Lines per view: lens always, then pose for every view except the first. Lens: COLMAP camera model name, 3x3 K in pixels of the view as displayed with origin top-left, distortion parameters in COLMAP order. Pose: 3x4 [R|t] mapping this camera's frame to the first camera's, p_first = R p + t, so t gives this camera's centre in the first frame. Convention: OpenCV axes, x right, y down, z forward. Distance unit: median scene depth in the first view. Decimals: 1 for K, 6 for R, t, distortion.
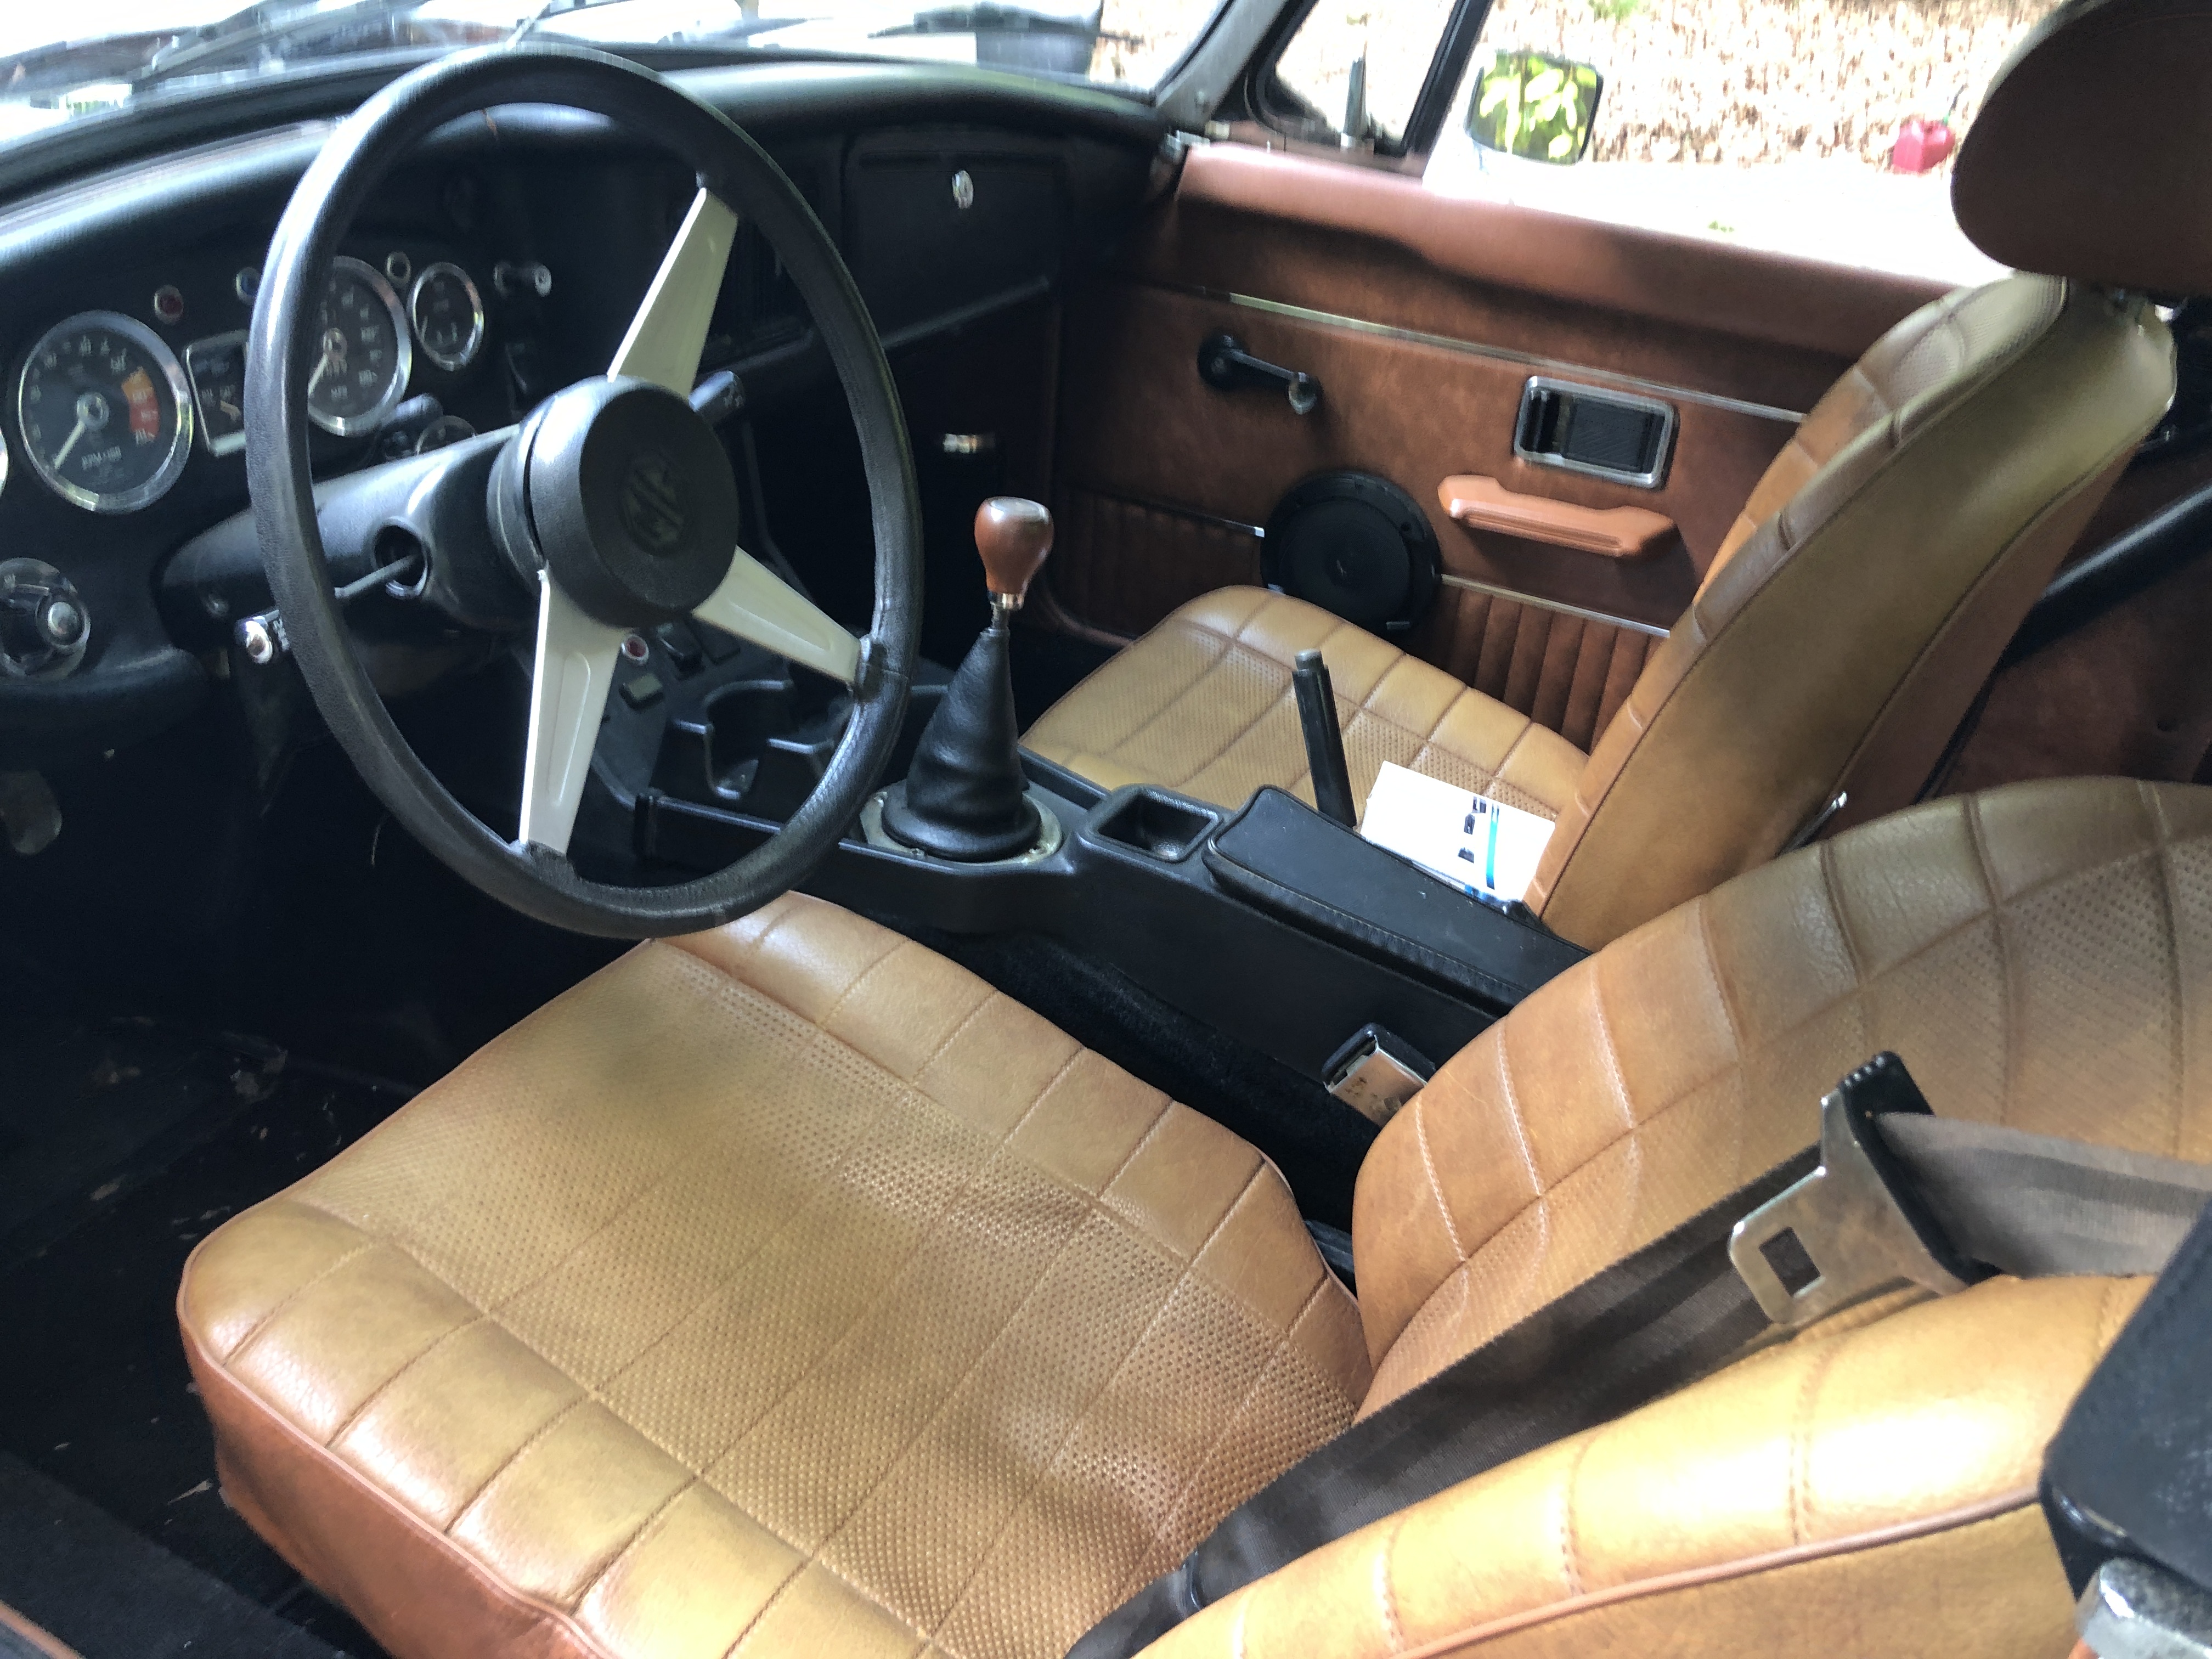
lens RADIAL K [[1787.5, 0, 1104.4], [0, 1787.5, 789.5], [0, 0, 1]] dist [0.007881, 0.001619]
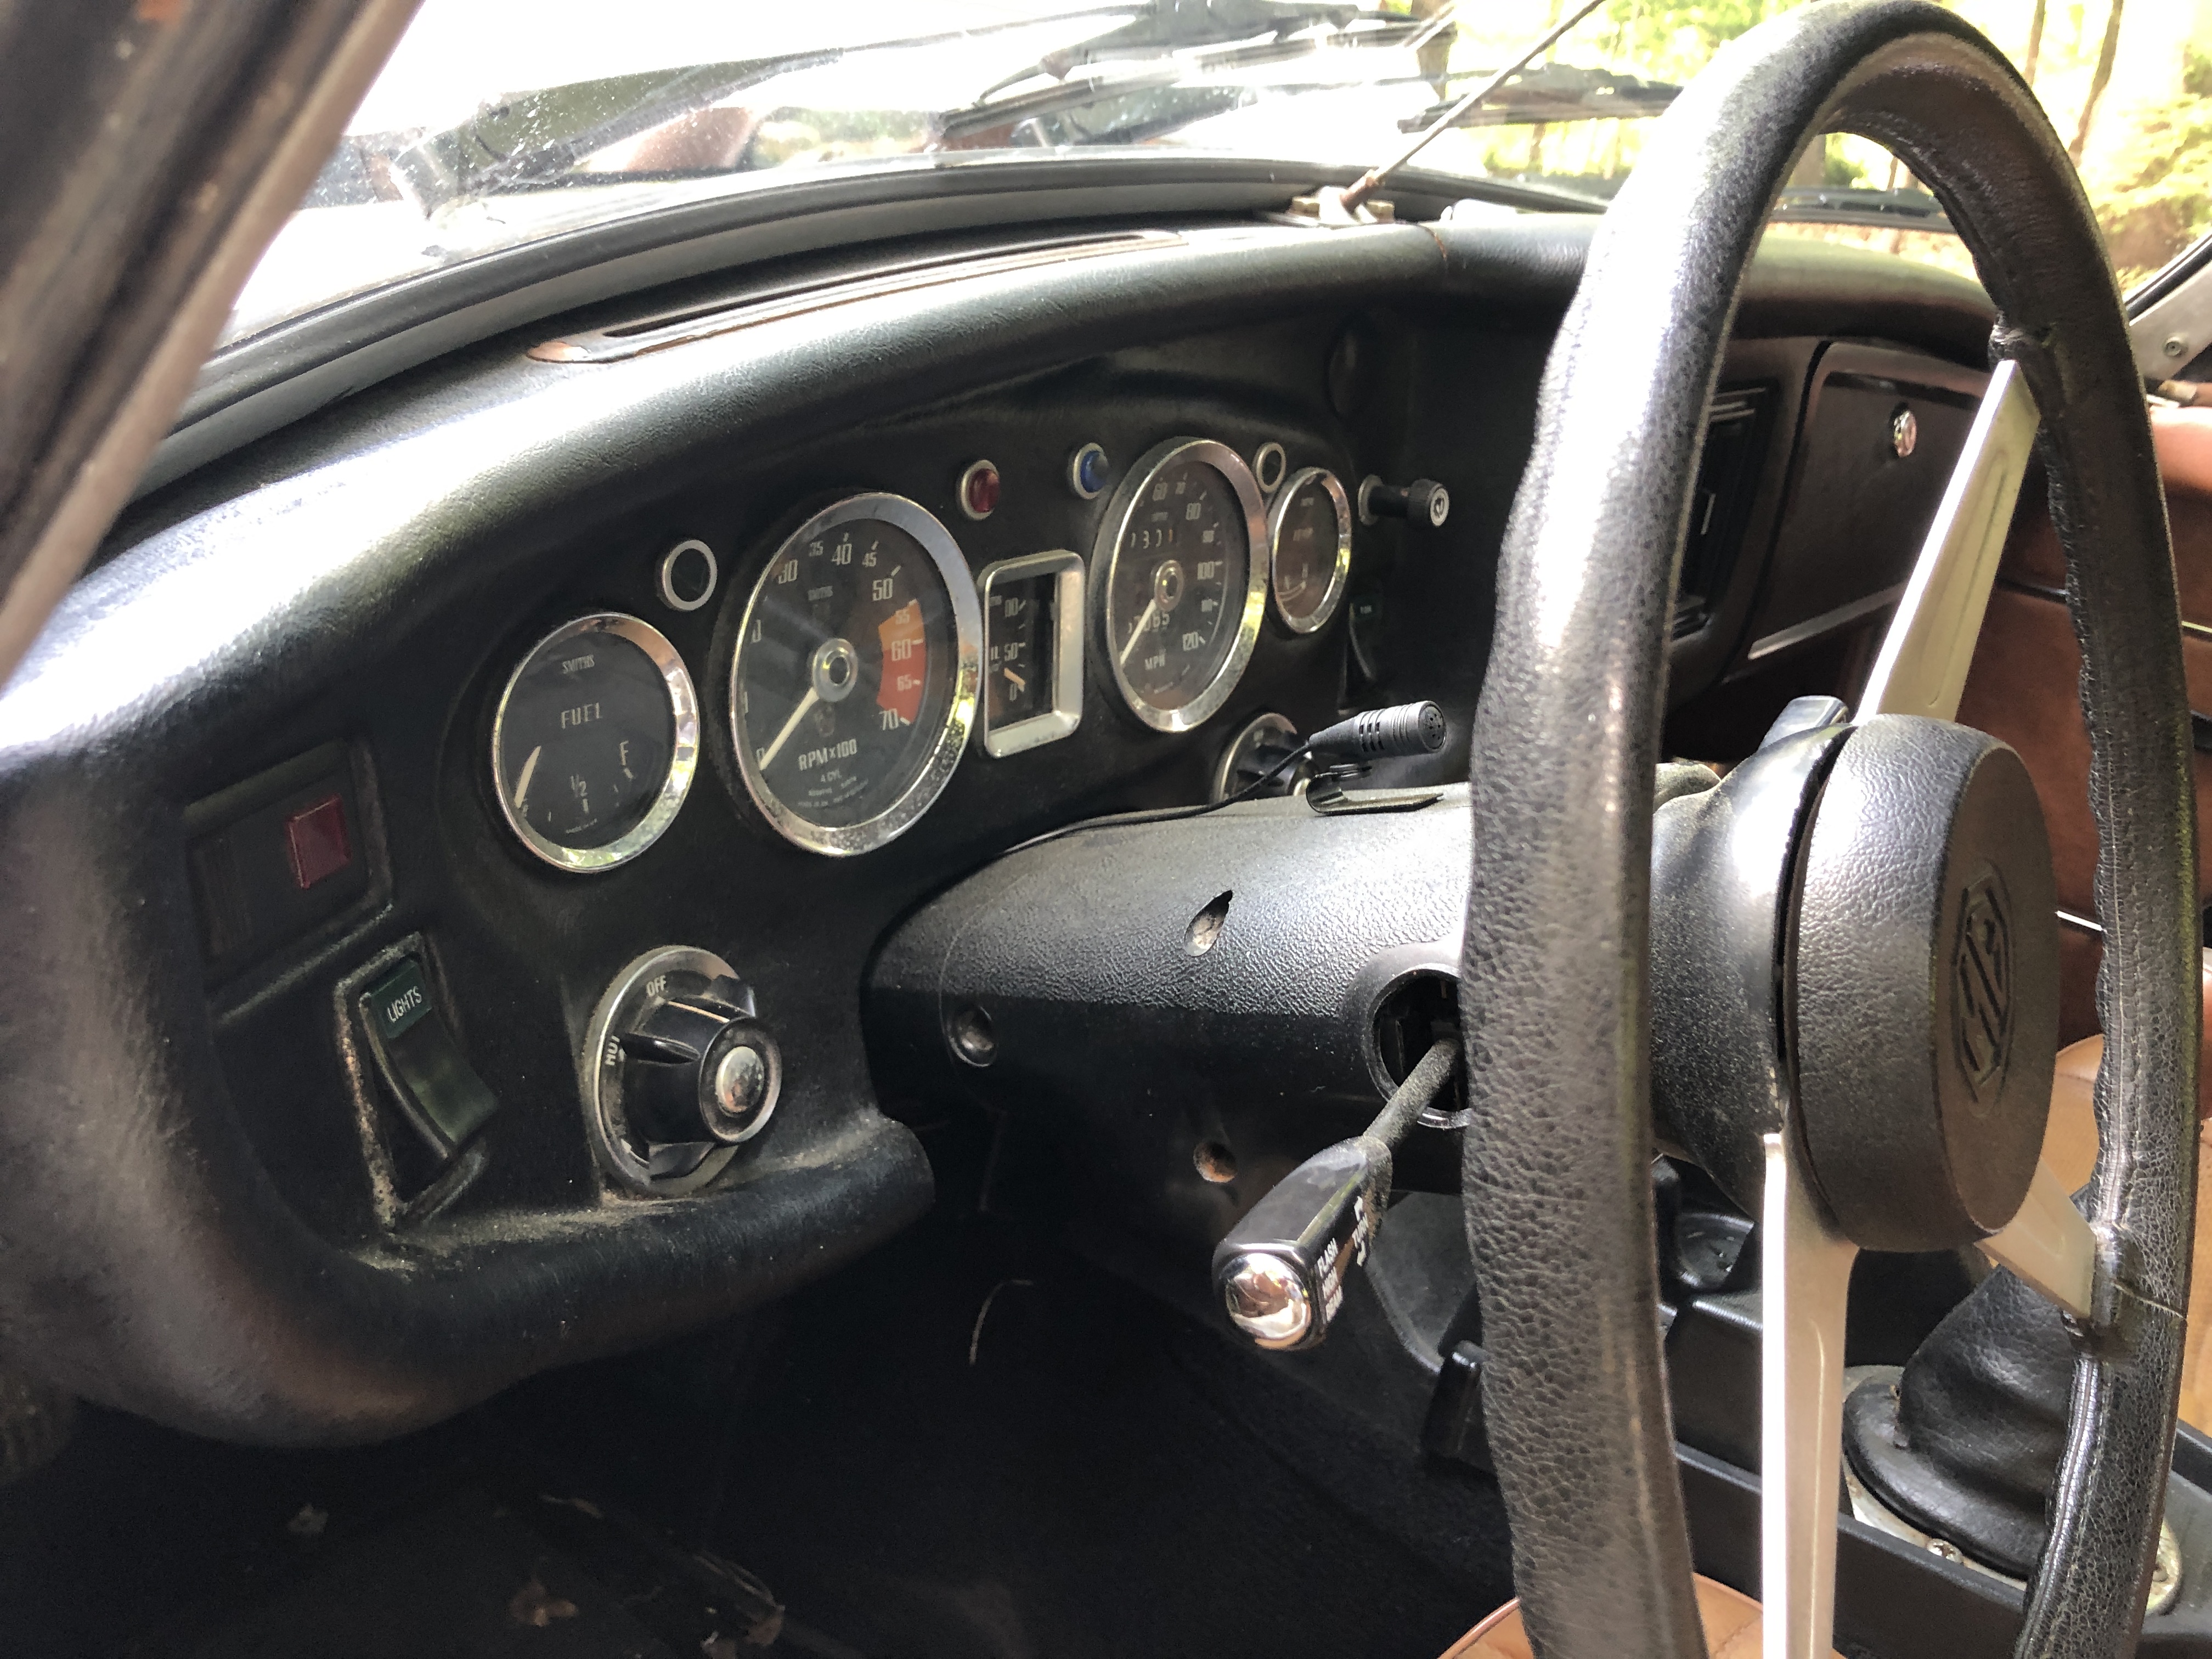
lens RADIAL K [[1804.0, 0, 1108.7], [0, 1804.0, 795.5], [0, 0, 1]] dist [0.118511, -0.307306]
pose [[0.977131, 0.111074, -0.181321, -0.370685], [-0.135359, 0.982552, -0.127551, -0.113083], [0.163989, 0.149177, 0.975117, 0.477850]]
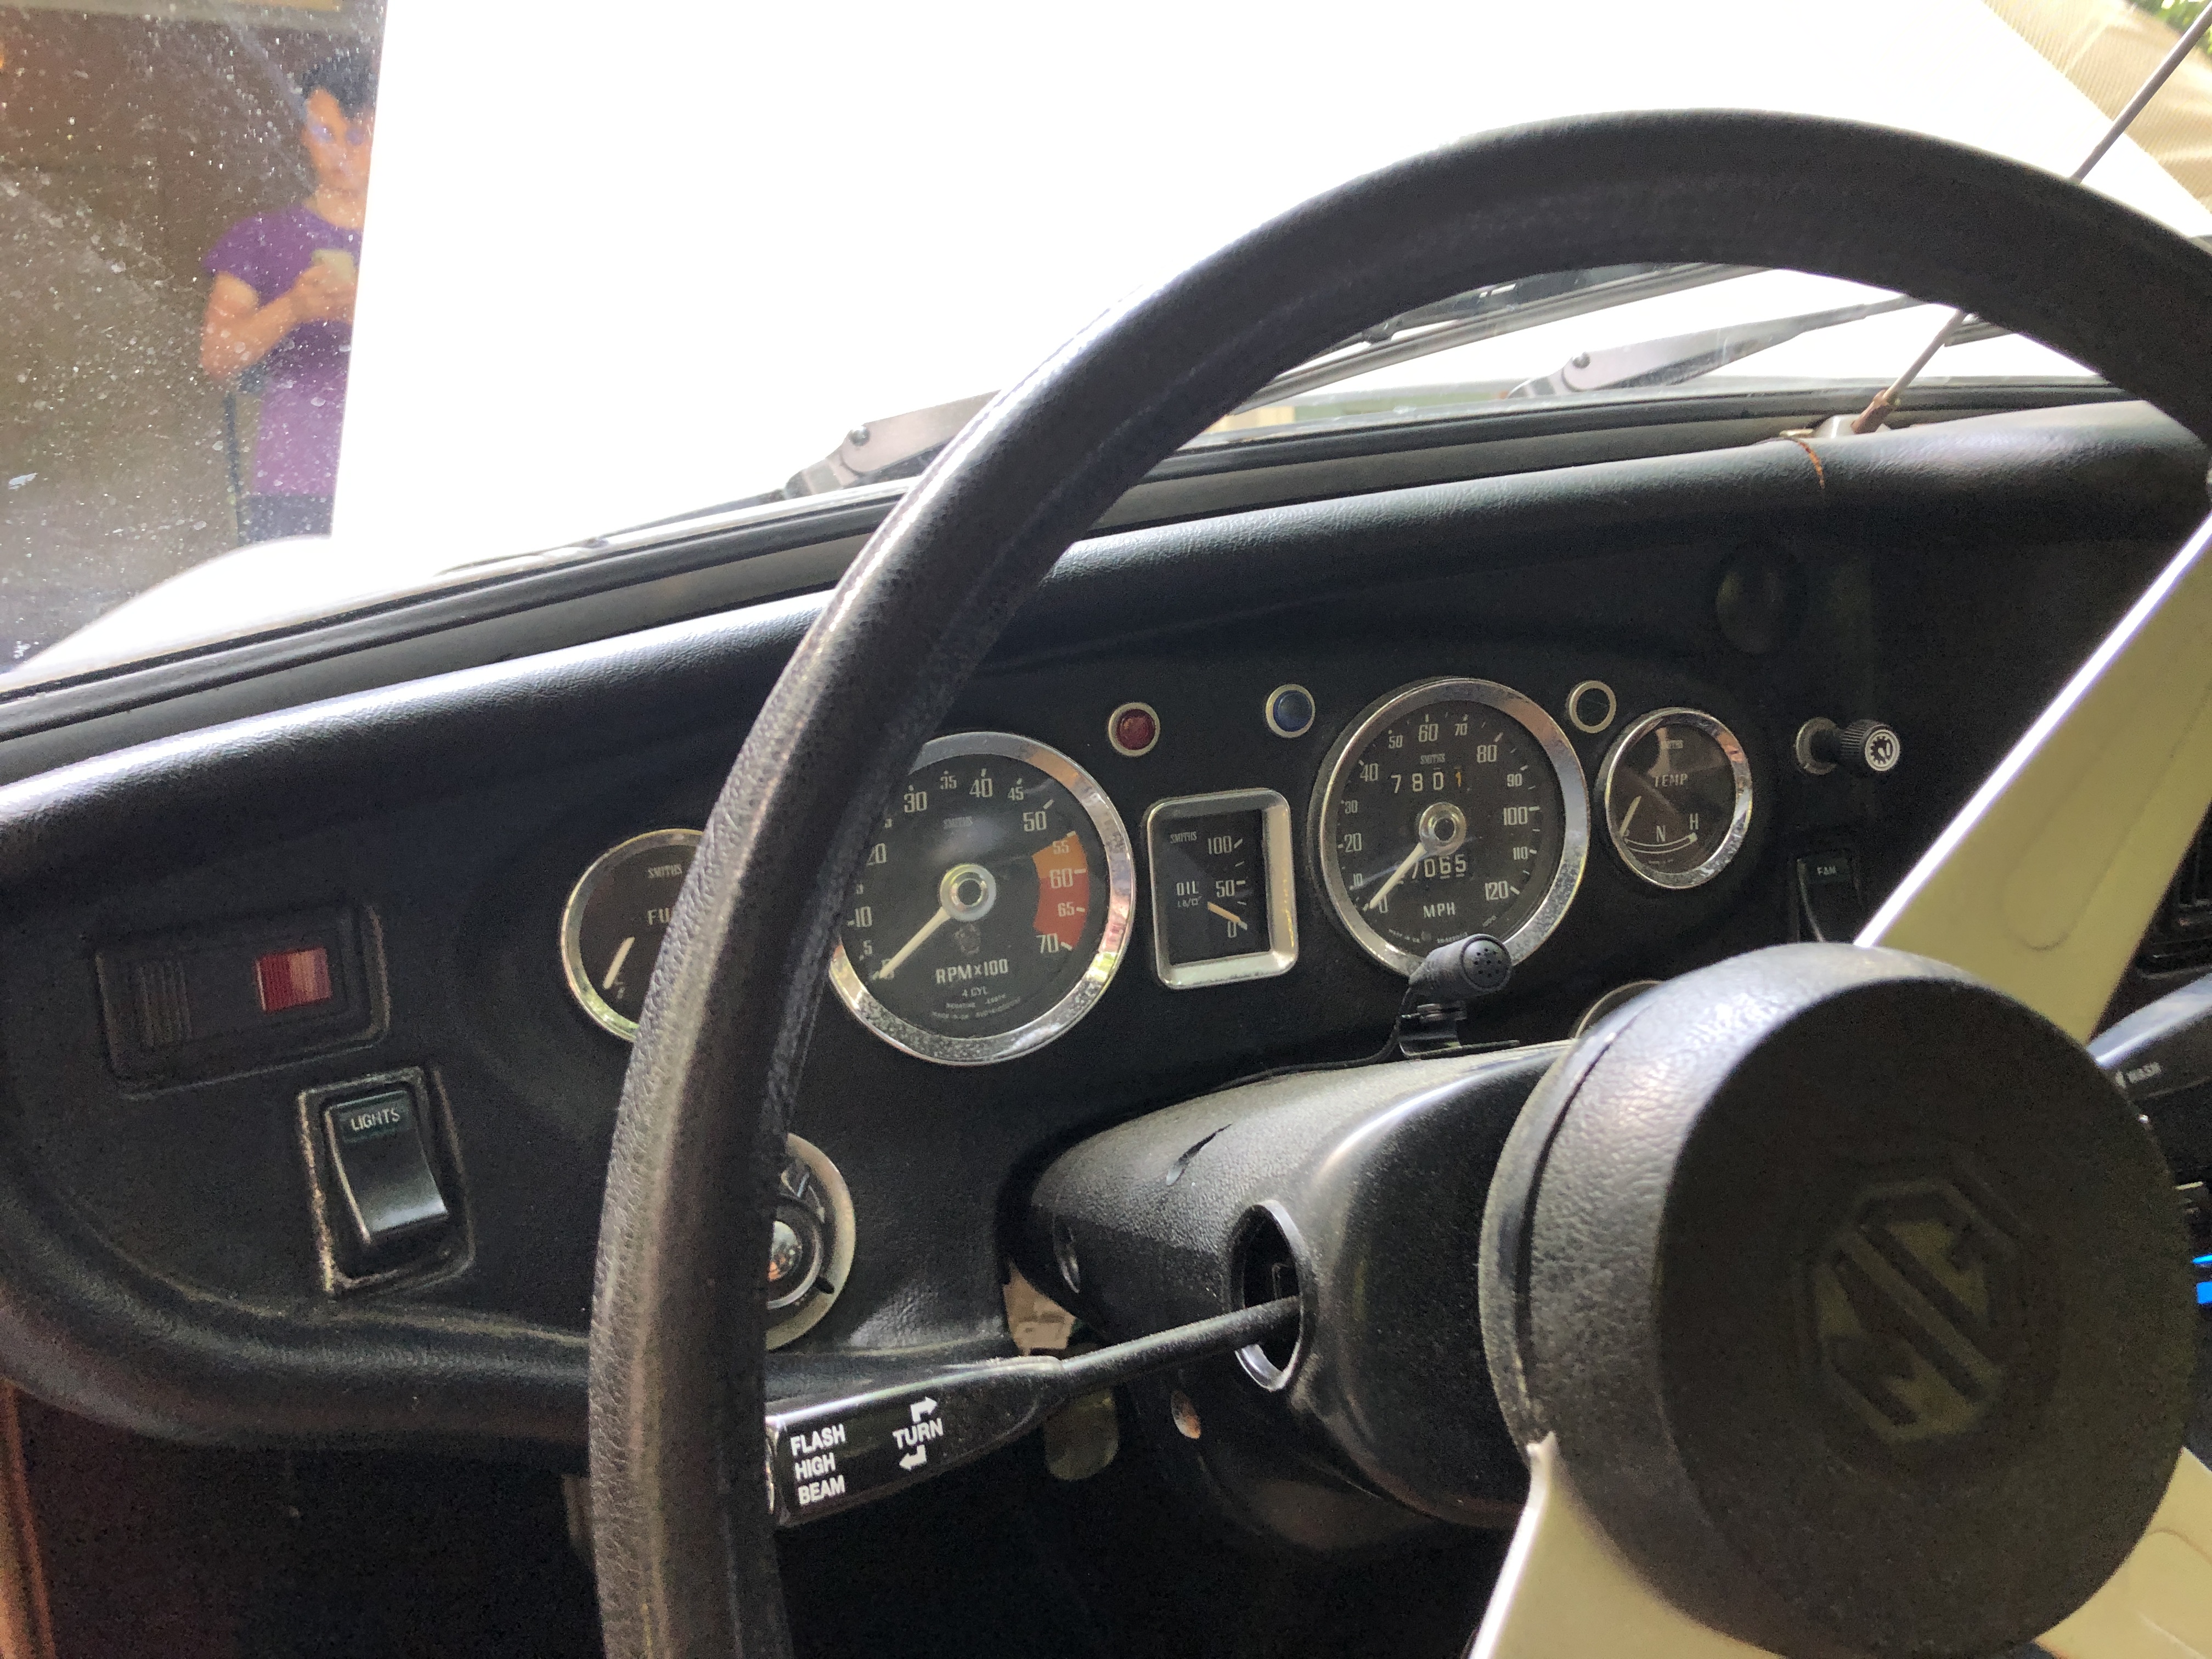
lens RADIAL K [[1804.0, 0, 1108.7], [0, 1804.0, 795.5], [0, 0, 1]] dist [0.118511, -0.307306]
pose [[0.703730, 0.060293, -0.707905, -0.114712], [-0.260663, 0.948820, -0.178314, -0.143540], [0.660923, 0.310010, 0.683429, 0.600195]]
